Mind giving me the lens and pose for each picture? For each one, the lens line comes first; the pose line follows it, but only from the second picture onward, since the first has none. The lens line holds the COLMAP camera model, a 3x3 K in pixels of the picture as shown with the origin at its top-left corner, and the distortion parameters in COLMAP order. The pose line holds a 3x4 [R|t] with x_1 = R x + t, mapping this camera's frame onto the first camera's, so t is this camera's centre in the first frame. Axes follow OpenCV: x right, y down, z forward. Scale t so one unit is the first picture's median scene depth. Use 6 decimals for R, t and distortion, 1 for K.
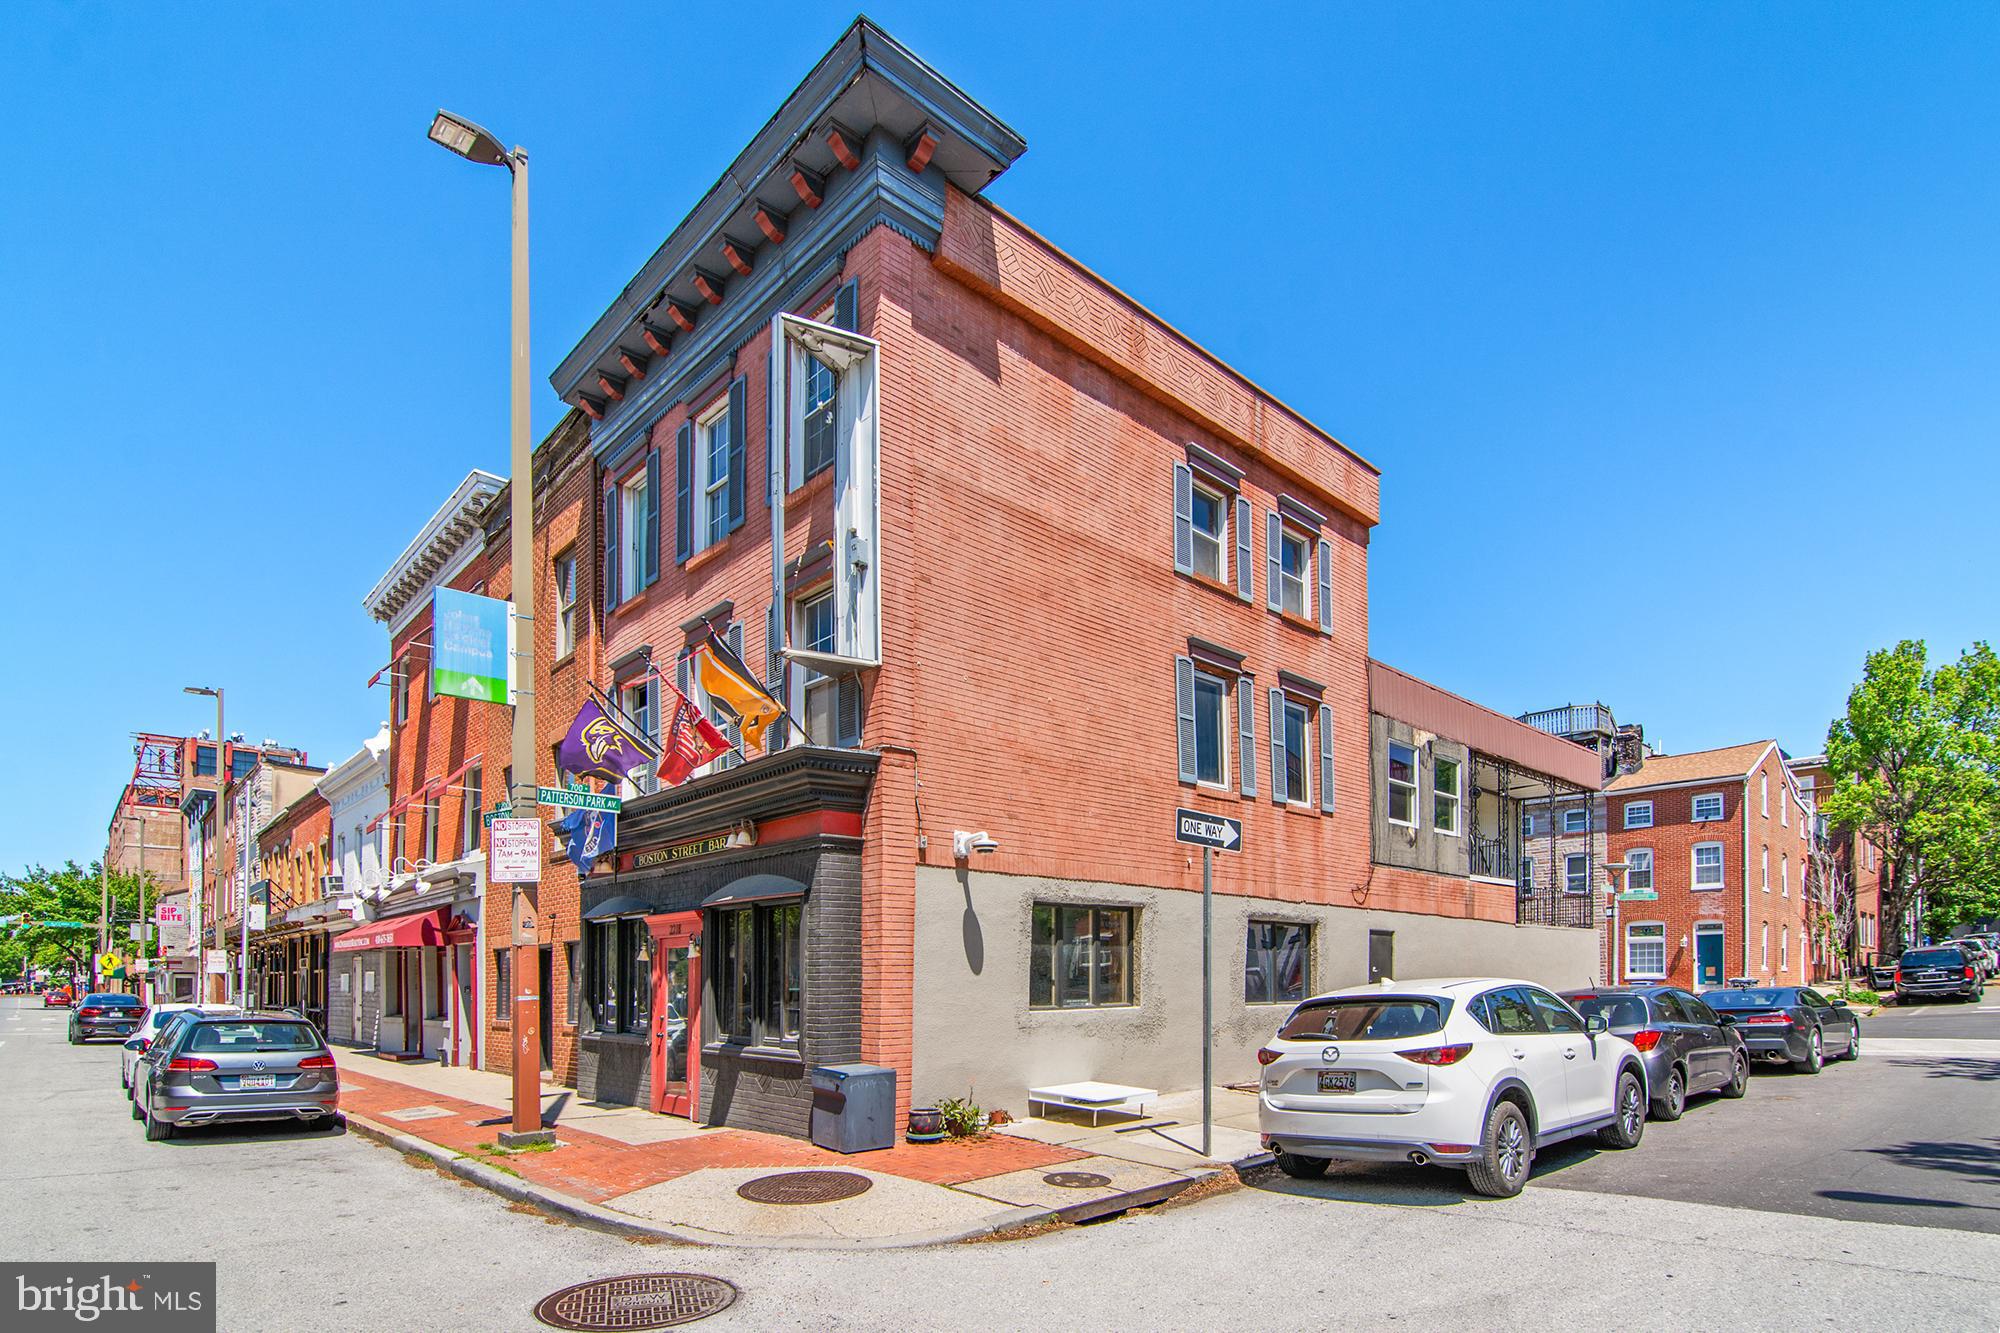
lens RADIAL K [[1026.3, 0, 1003.2], [0, 1026.3, 711.2], [0, 0, 1]] dist [-0.003218, -0.000879]
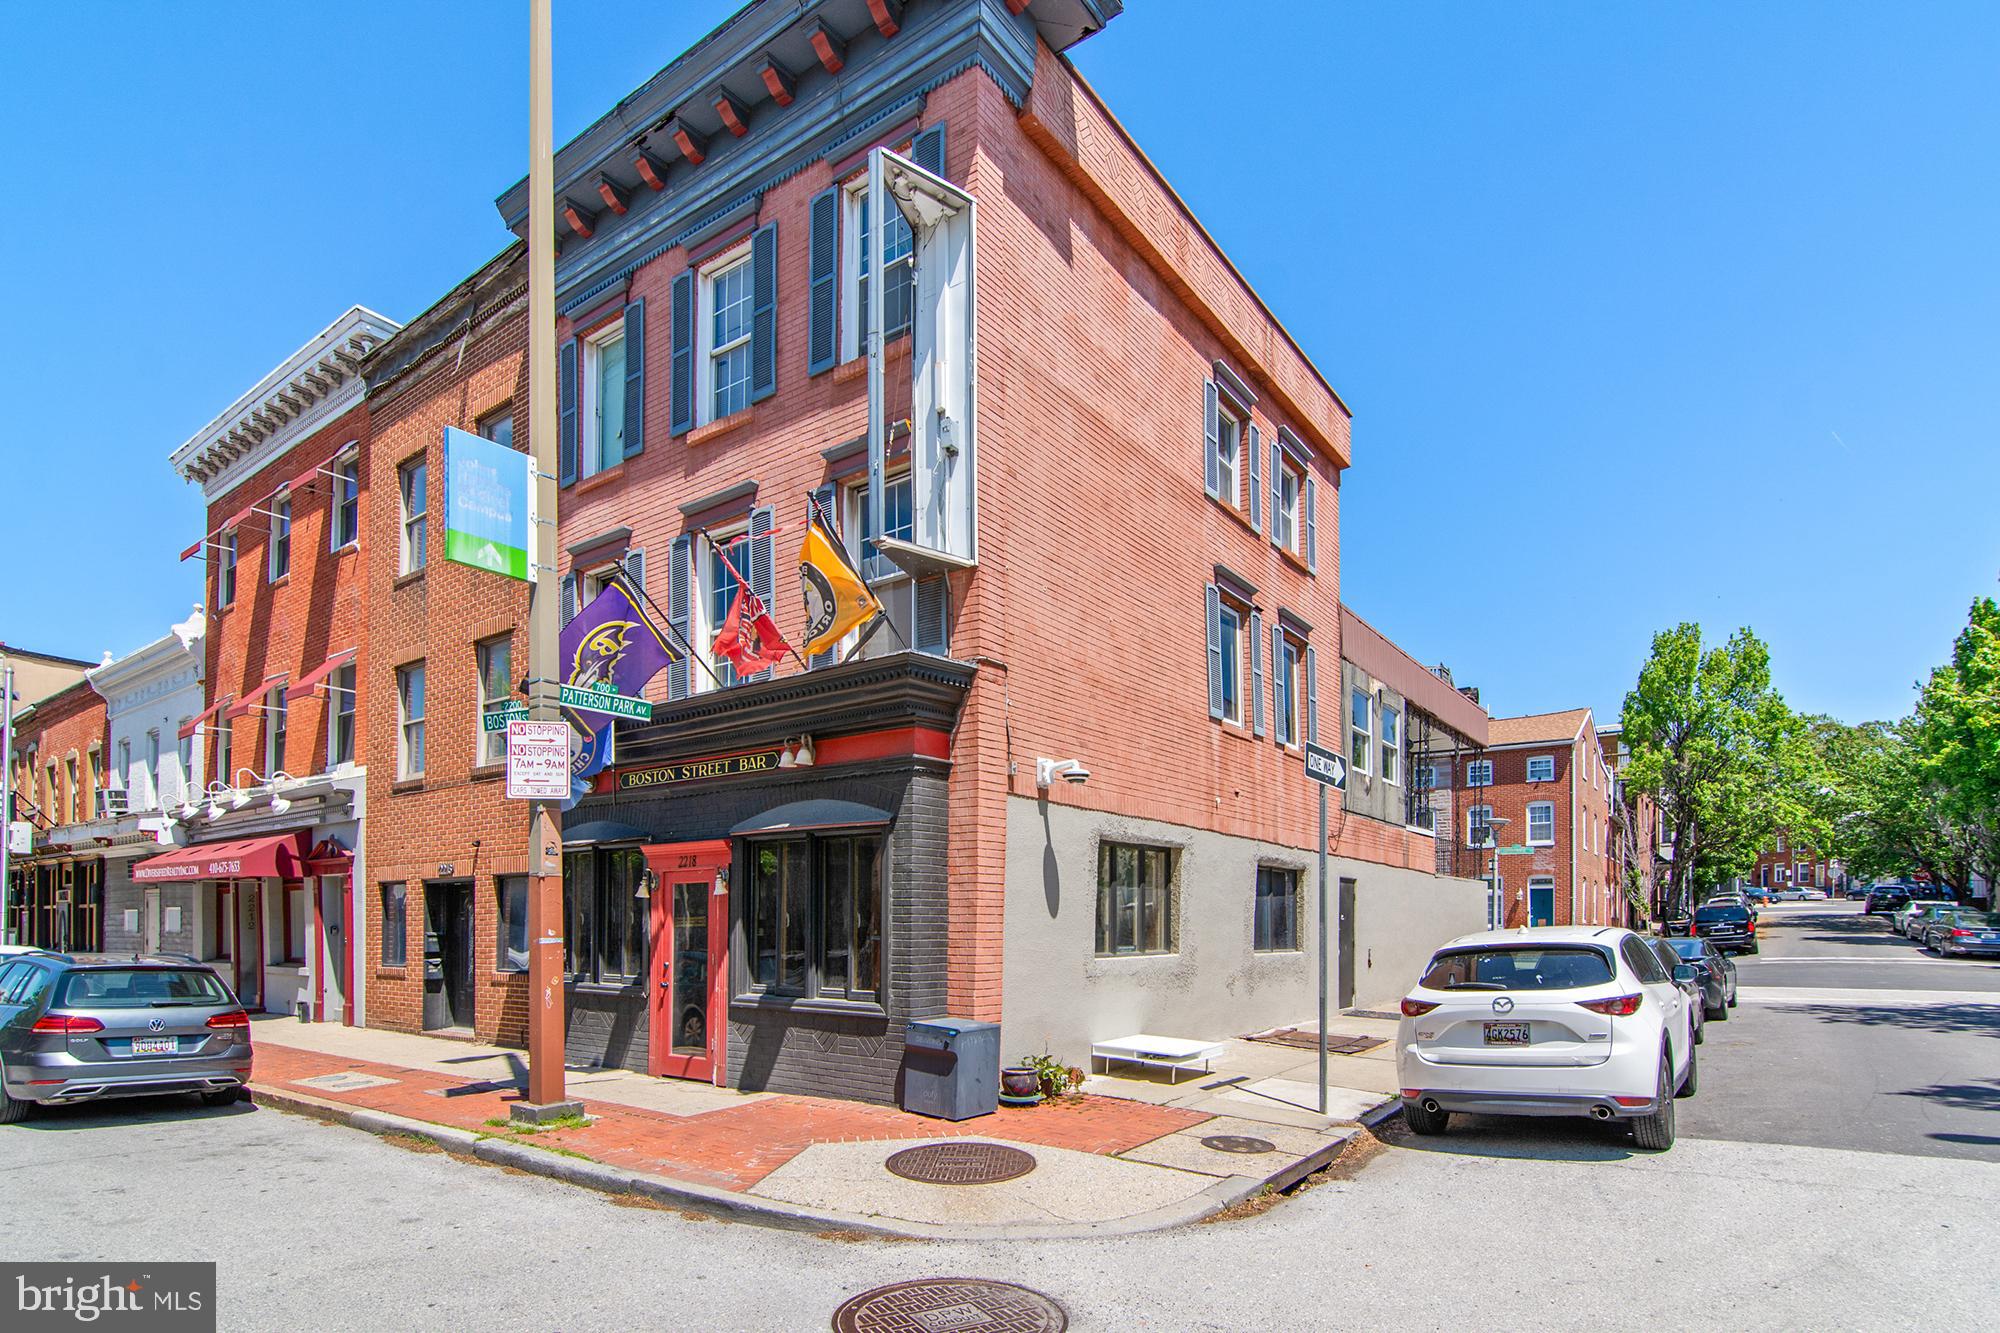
lens RADIAL K [[1064.0, 0, 1000.0], [0, 1064.0, 666.5], [0, 0, 1]] dist [-0.003580, -0.001552]
pose [[0.981844, 0.053350, 0.182034, -0.225685], [-0.056359, 0.998346, 0.011393, 0.025752], [-0.181125, -0.021446, 0.983226, 0.086361]]
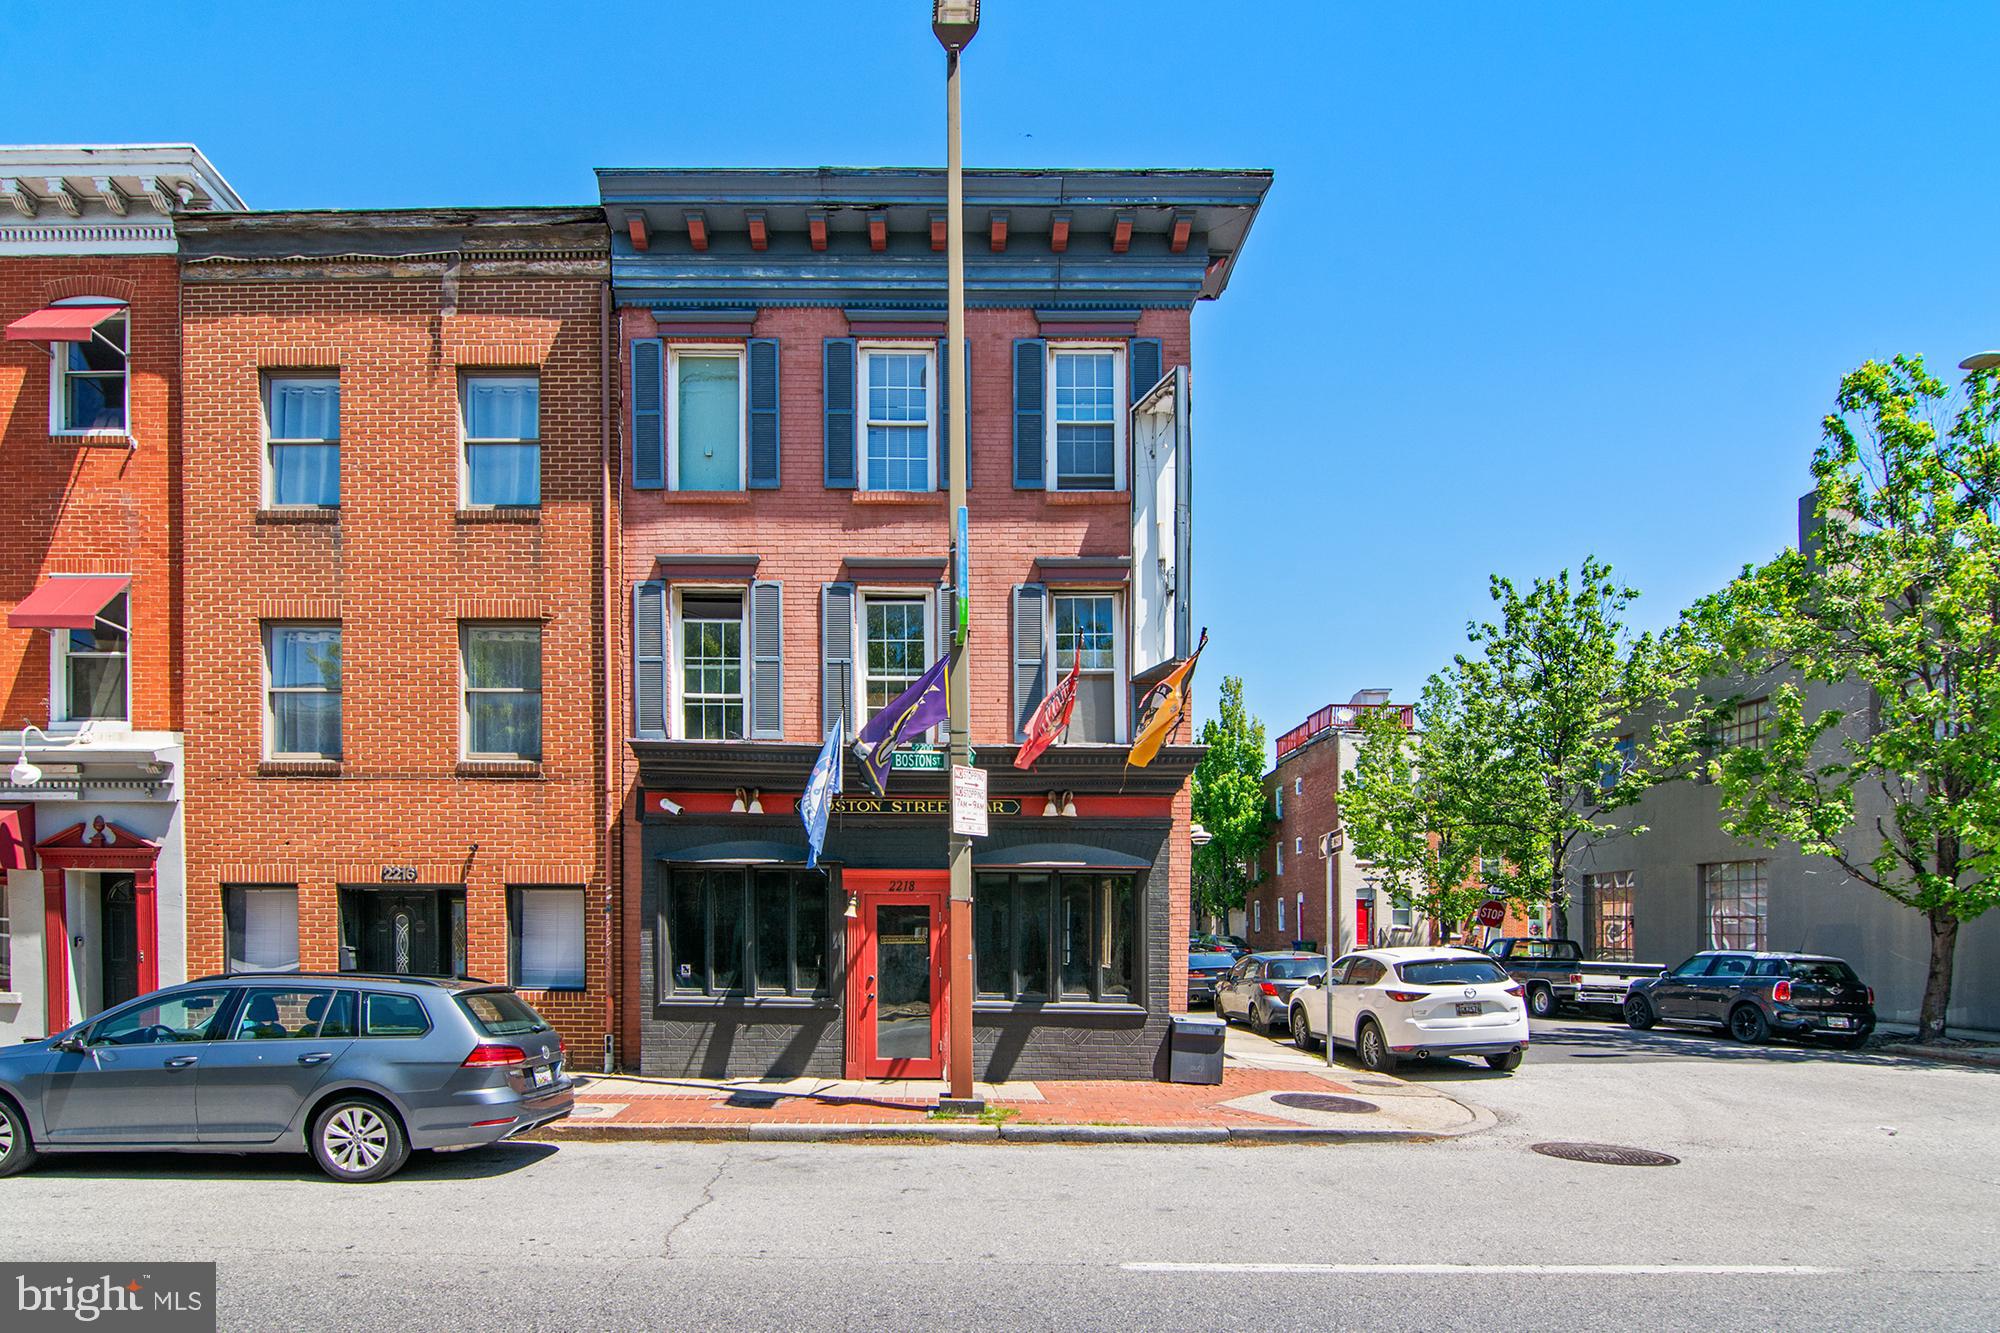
lens RADIAL K [[976.4, 0, 1041.7], [0, 976.4, 672.2], [0, 0, 1]] dist [-0.000318, -0.000084]
pose [[0.681067, 0.207582, 0.702180, -0.902157], [-0.198823, 0.975371, -0.095500, 0.076709], [-0.704711, -0.074567, 0.705565, 0.269717]]
